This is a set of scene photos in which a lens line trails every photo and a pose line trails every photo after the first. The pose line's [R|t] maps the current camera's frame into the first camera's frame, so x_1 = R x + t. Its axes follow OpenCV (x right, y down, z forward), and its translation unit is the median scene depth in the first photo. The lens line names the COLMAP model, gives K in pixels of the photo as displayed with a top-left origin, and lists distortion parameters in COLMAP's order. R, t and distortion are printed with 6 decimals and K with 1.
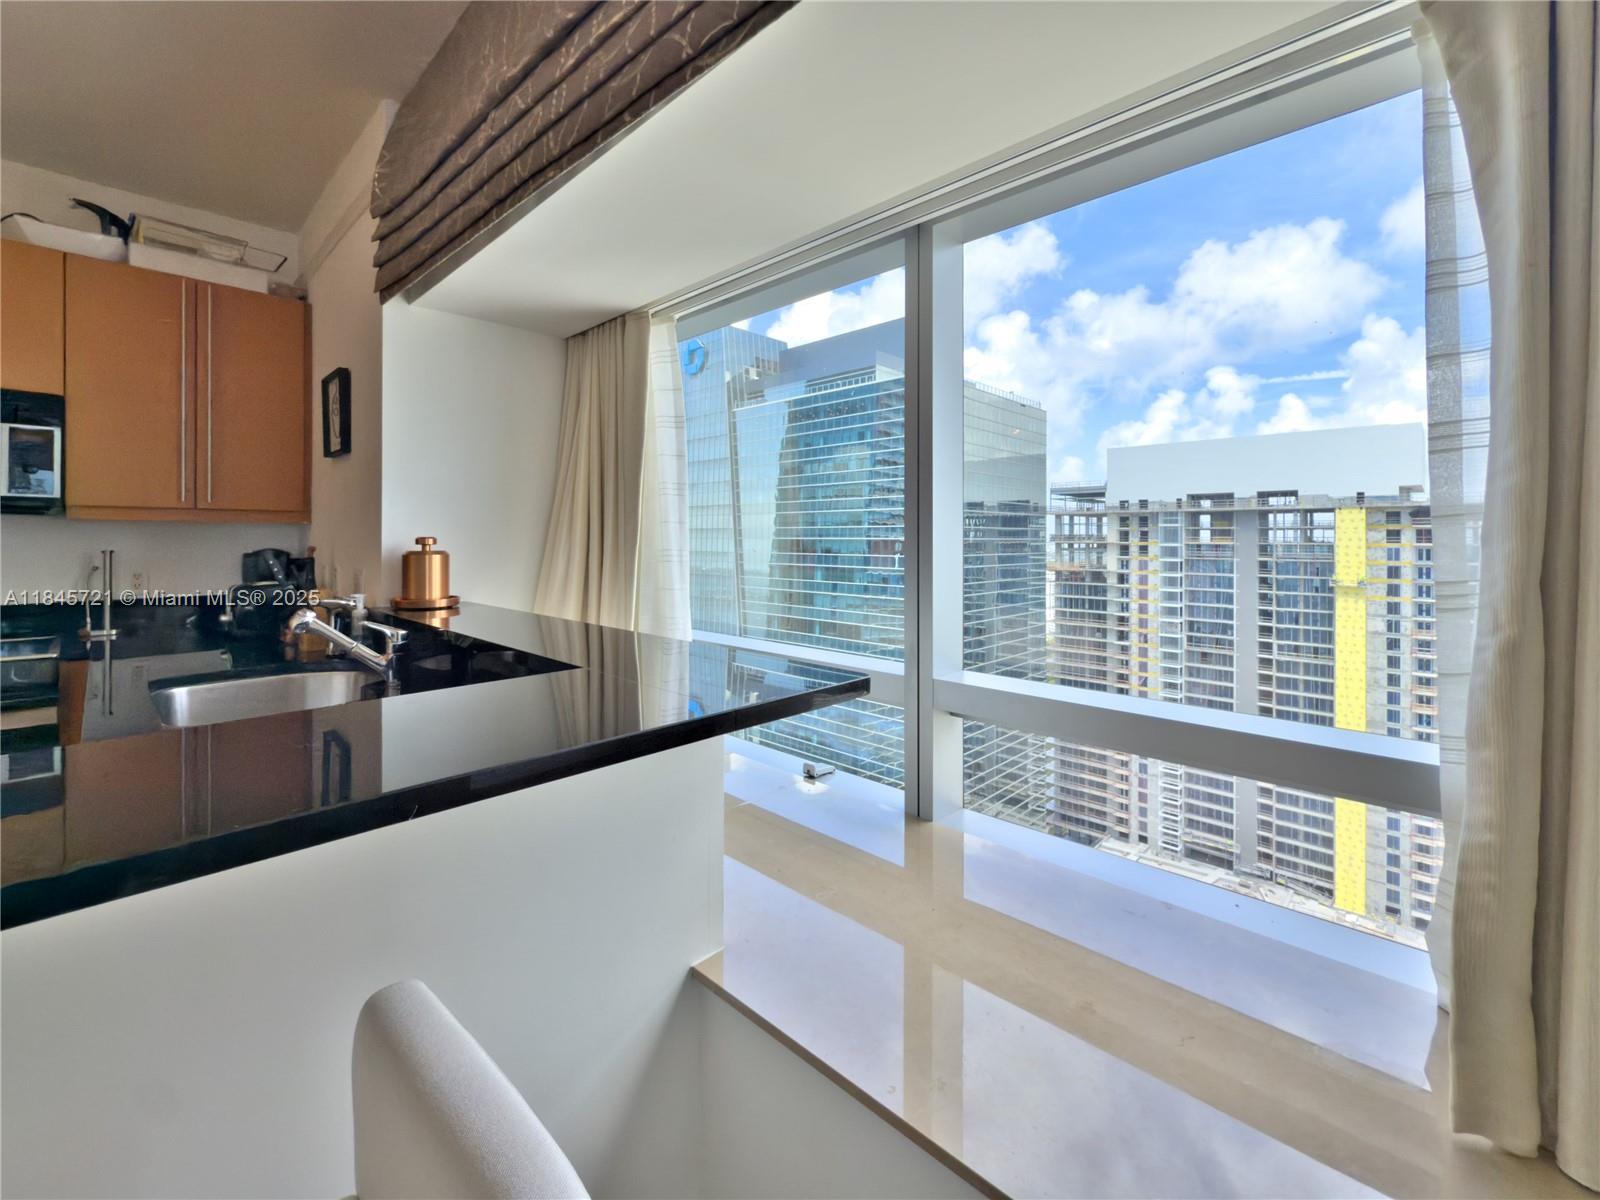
lens RADIAL K [[651.7, 0, 803.9], [0, 651.7, 532.7], [0, 0, 1]] dist [-0.004432, 0.000601]
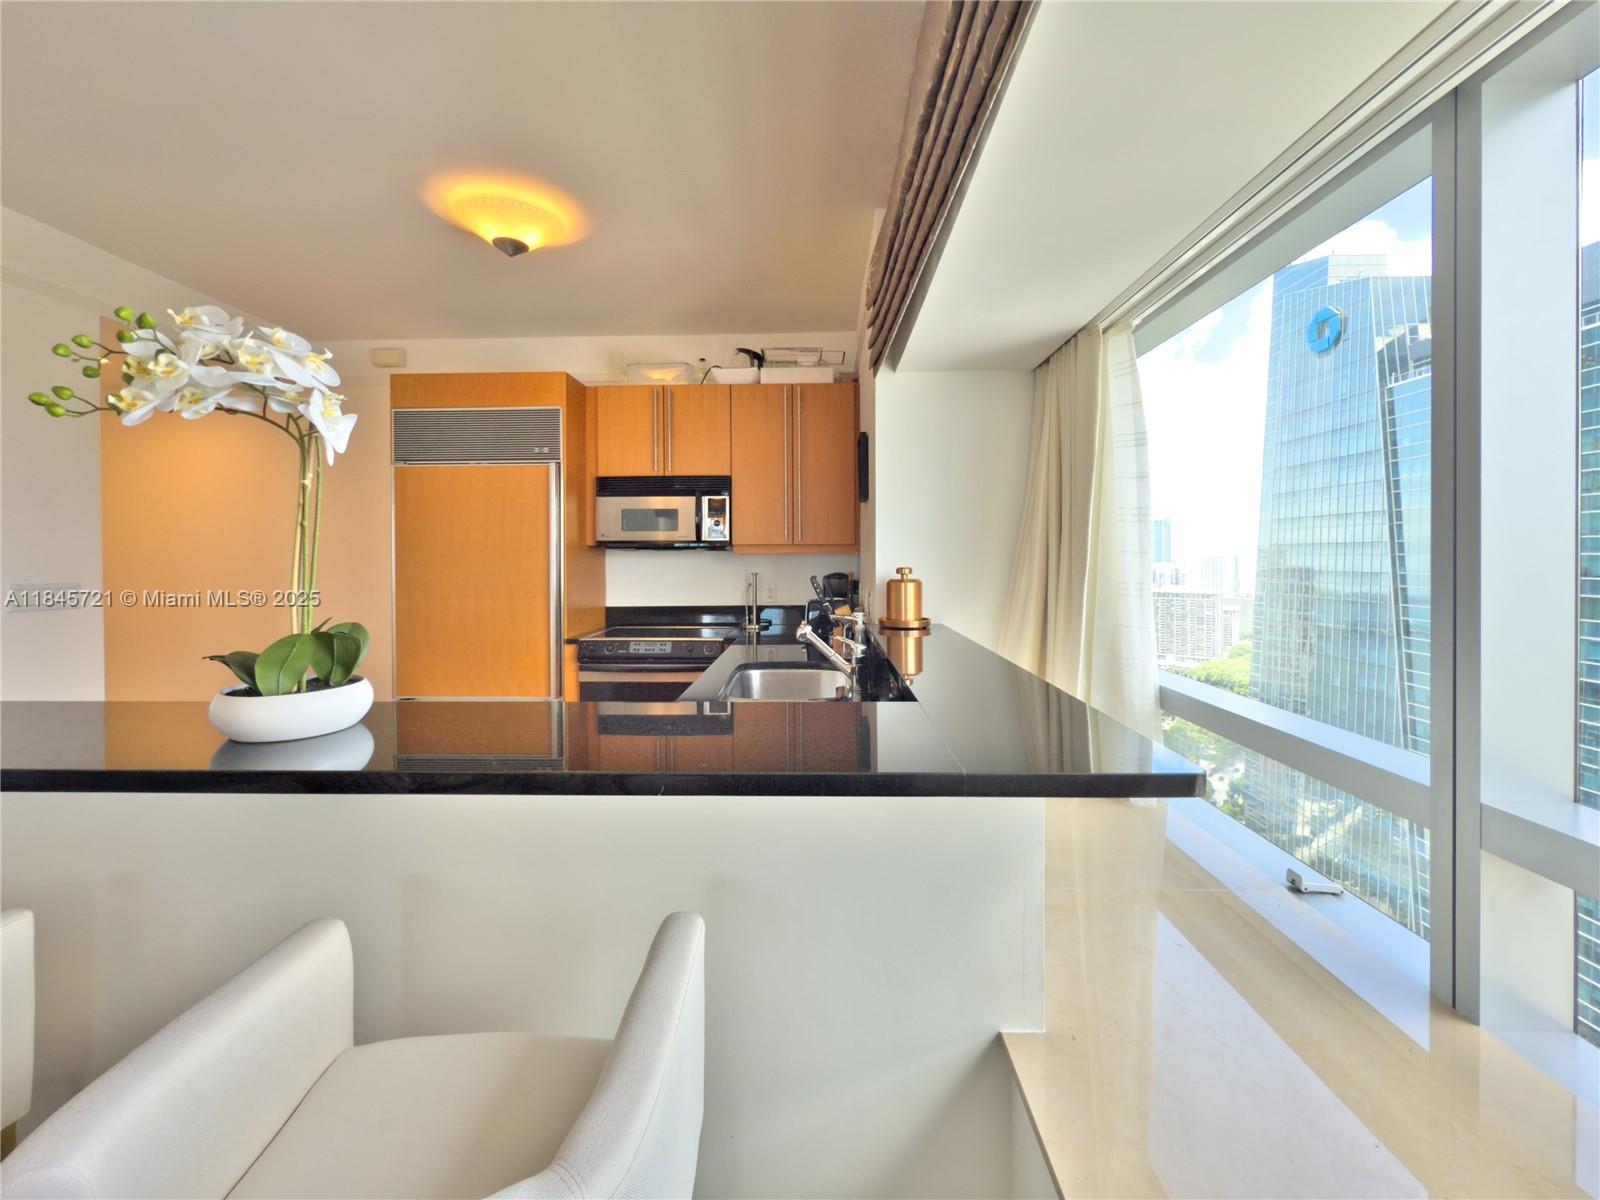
lens RADIAL K [[651.7, 0, 829.9], [0, 651.7, 558.6], [0, 0, 1]] dist [-0.004432, 0.000601]
pose [[0.683287, -0.002512, -0.730145, 0.187571], [0.011766, 0.999902, 0.007571, -0.019287], [0.730055, -0.013764, 0.683250, 0.090925]]
